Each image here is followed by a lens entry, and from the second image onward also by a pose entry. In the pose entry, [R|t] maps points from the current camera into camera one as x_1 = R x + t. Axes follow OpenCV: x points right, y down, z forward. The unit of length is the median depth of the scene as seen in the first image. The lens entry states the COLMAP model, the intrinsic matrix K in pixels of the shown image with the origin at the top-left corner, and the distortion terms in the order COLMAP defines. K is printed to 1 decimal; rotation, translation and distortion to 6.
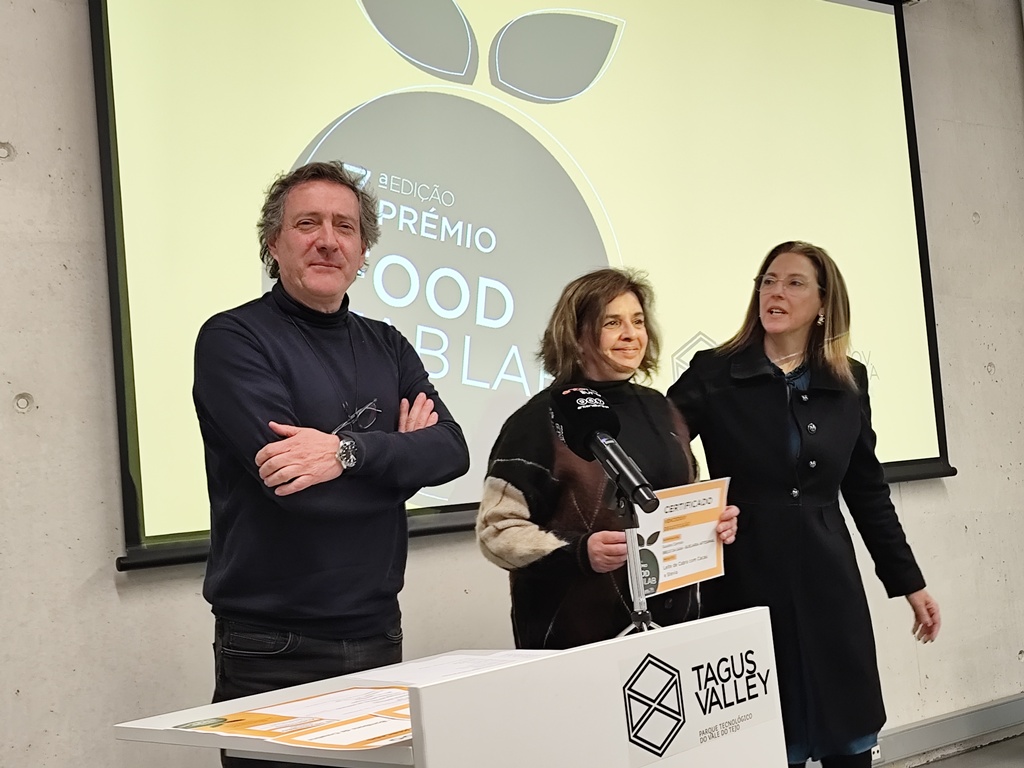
lens RADIAL K [[1345.7, 0, 507.2], [0, 1345.7, 408.3], [0, 0, 1]] dist [0.091453, 0.000000]
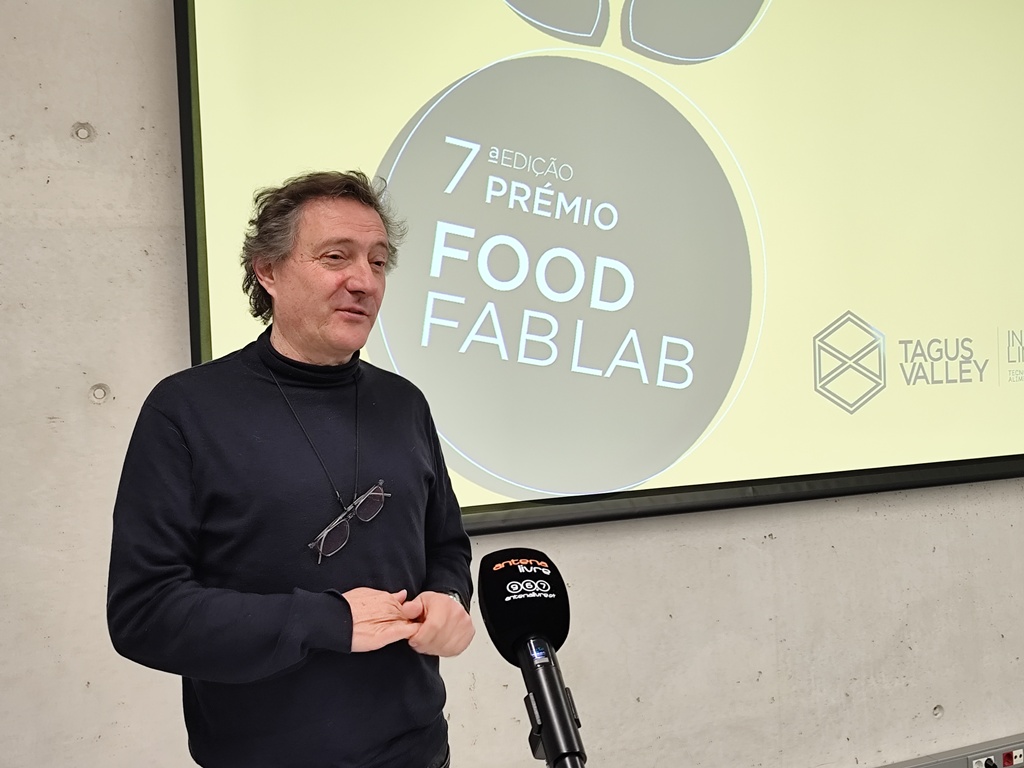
lens RADIAL K [[1126.9, 0, 507.1], [0, 1126.9, 401.5], [0, 0, 1]] dist [0.059396, 0.000000]
pose [[0.980340, 0.052211, -0.190283, 0.088315], [-0.033687, 0.994486, 0.099316, -0.088270], [0.194419, -0.090953, 0.976693, 0.252153]]
